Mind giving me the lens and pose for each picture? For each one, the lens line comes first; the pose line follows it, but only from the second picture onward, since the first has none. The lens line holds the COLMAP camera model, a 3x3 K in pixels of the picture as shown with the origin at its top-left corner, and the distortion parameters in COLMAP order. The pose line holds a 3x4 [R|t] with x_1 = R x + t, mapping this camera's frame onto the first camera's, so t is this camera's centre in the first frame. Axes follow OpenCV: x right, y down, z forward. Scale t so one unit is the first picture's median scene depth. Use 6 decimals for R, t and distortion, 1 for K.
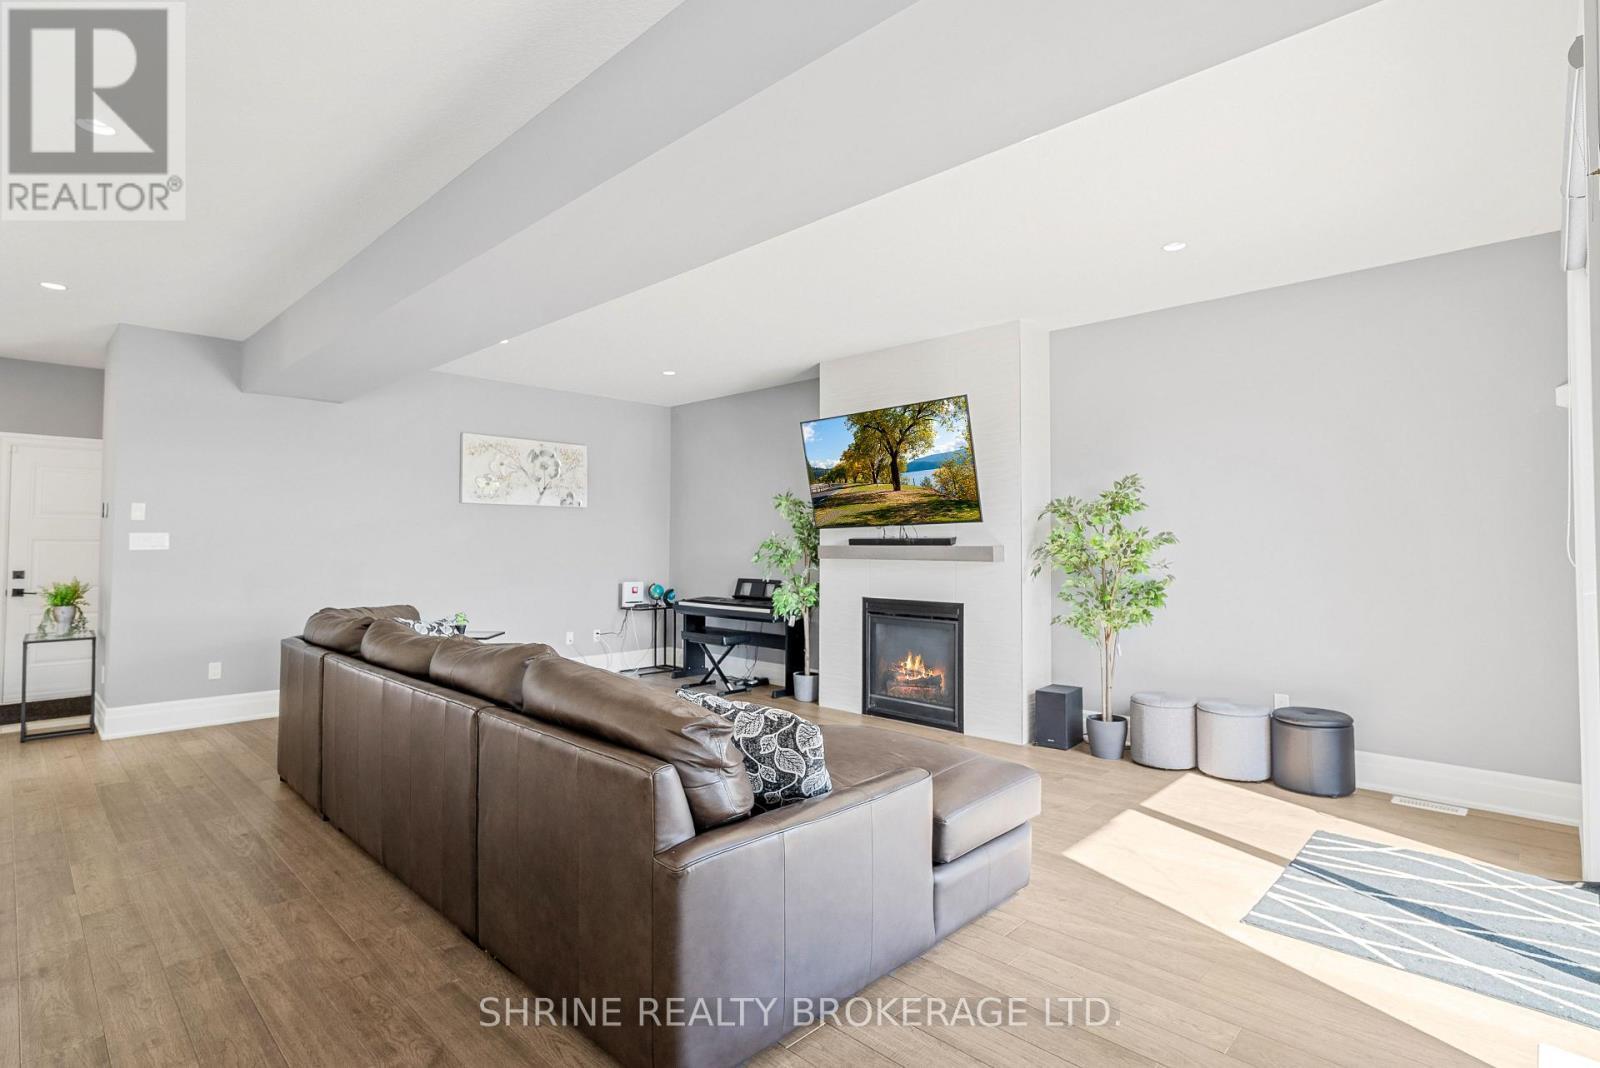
lens RADIAL K [[785.3, 0, 797.9], [0, 785.3, 520.5], [0, 0, 1]] dist [-0.016459, 0.007866]
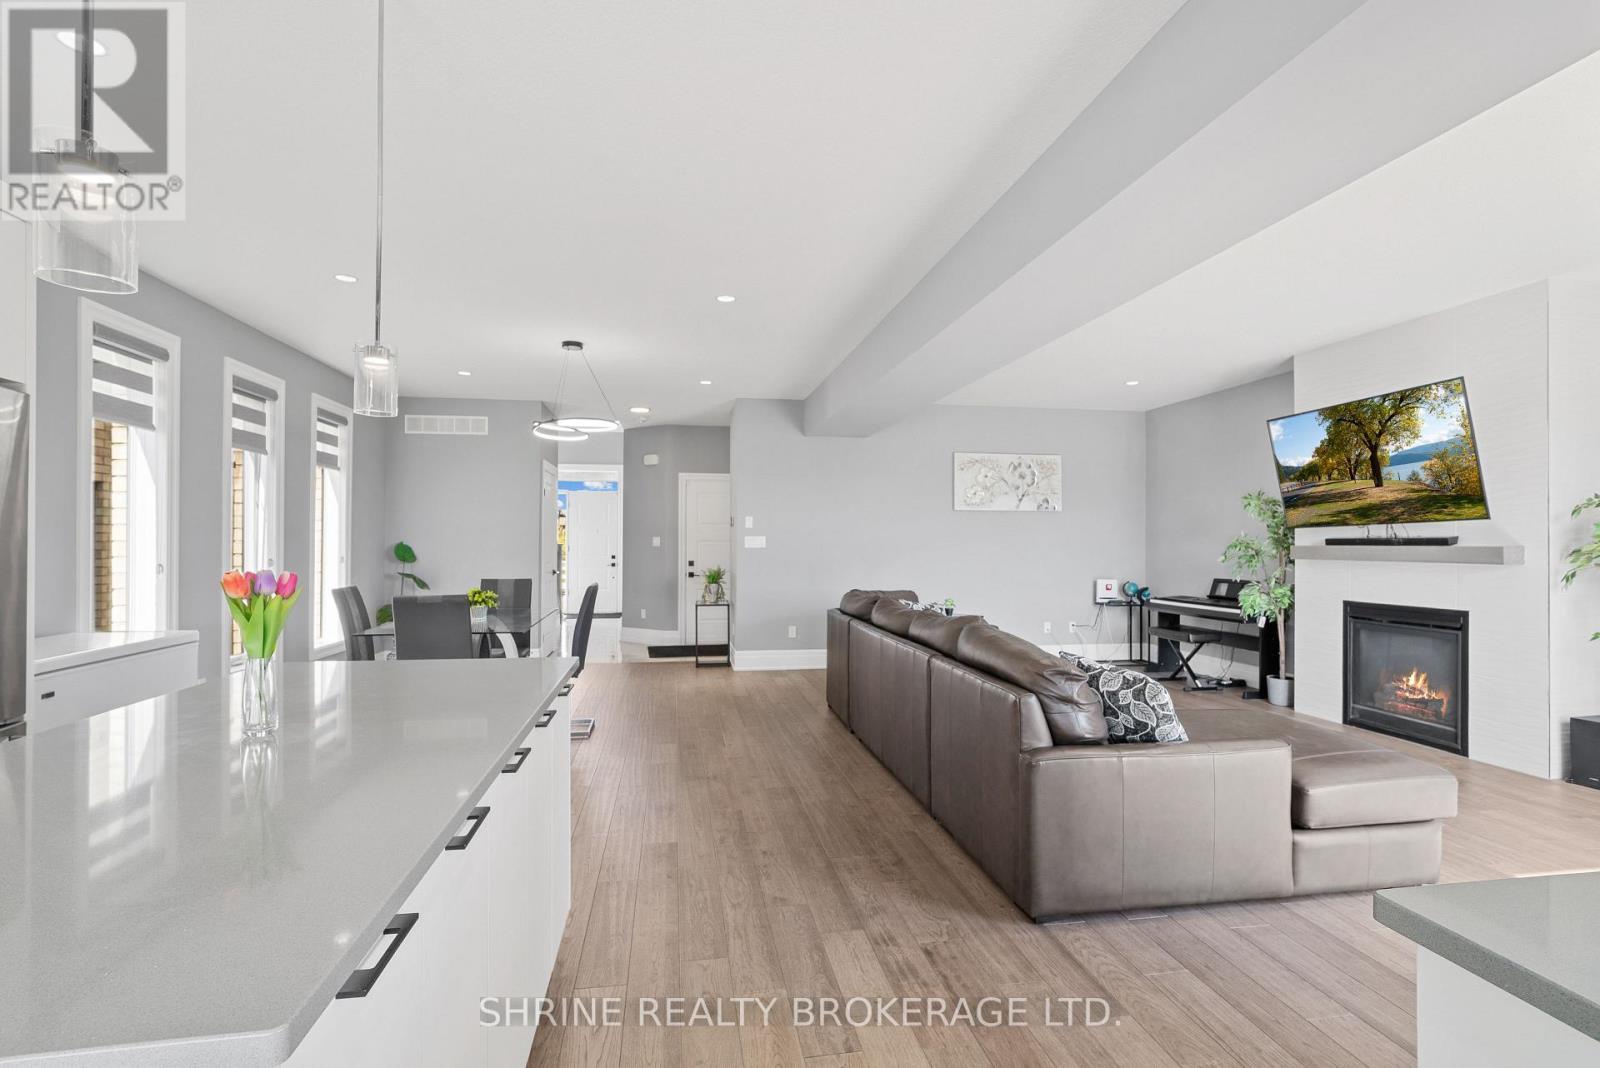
lens RADIAL K [[780.5, 0, 797.7], [0, 780.5, 548.1], [0, 0, 1]] dist [-0.012502, 0.002523]
pose [[0.801872, 0.003632, -0.597484, 0.124419], [0.017315, 0.999420, 0.029314, -0.004150], [0.597244, -0.033851, 0.801345, -0.147922]]
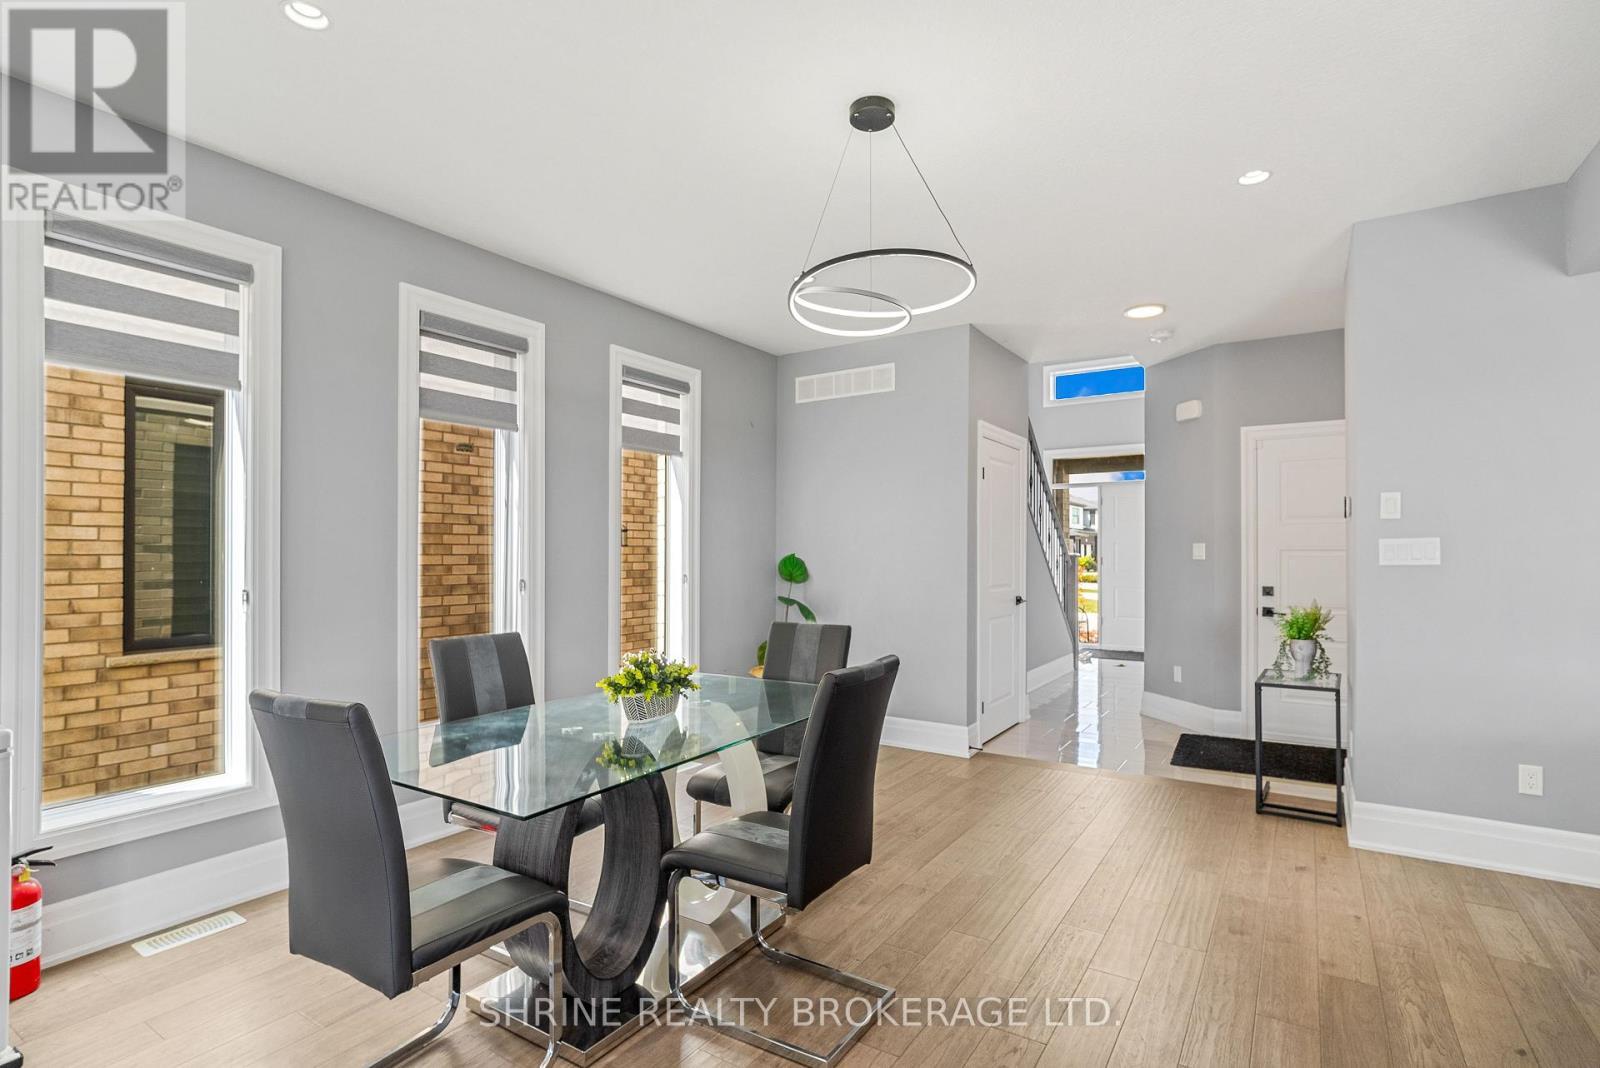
lens RADIAL K [[780.5, 0, 797.7], [0, 780.5, 548.1], [0, 0, 1]] dist [-0.012502, 0.002523]
pose [[0.191545, -0.008906, -0.981443, -0.305143], [0.032072, 0.999482, -0.002810, 0.009611], [0.980960, -0.030939, 0.191732, 0.386020]]
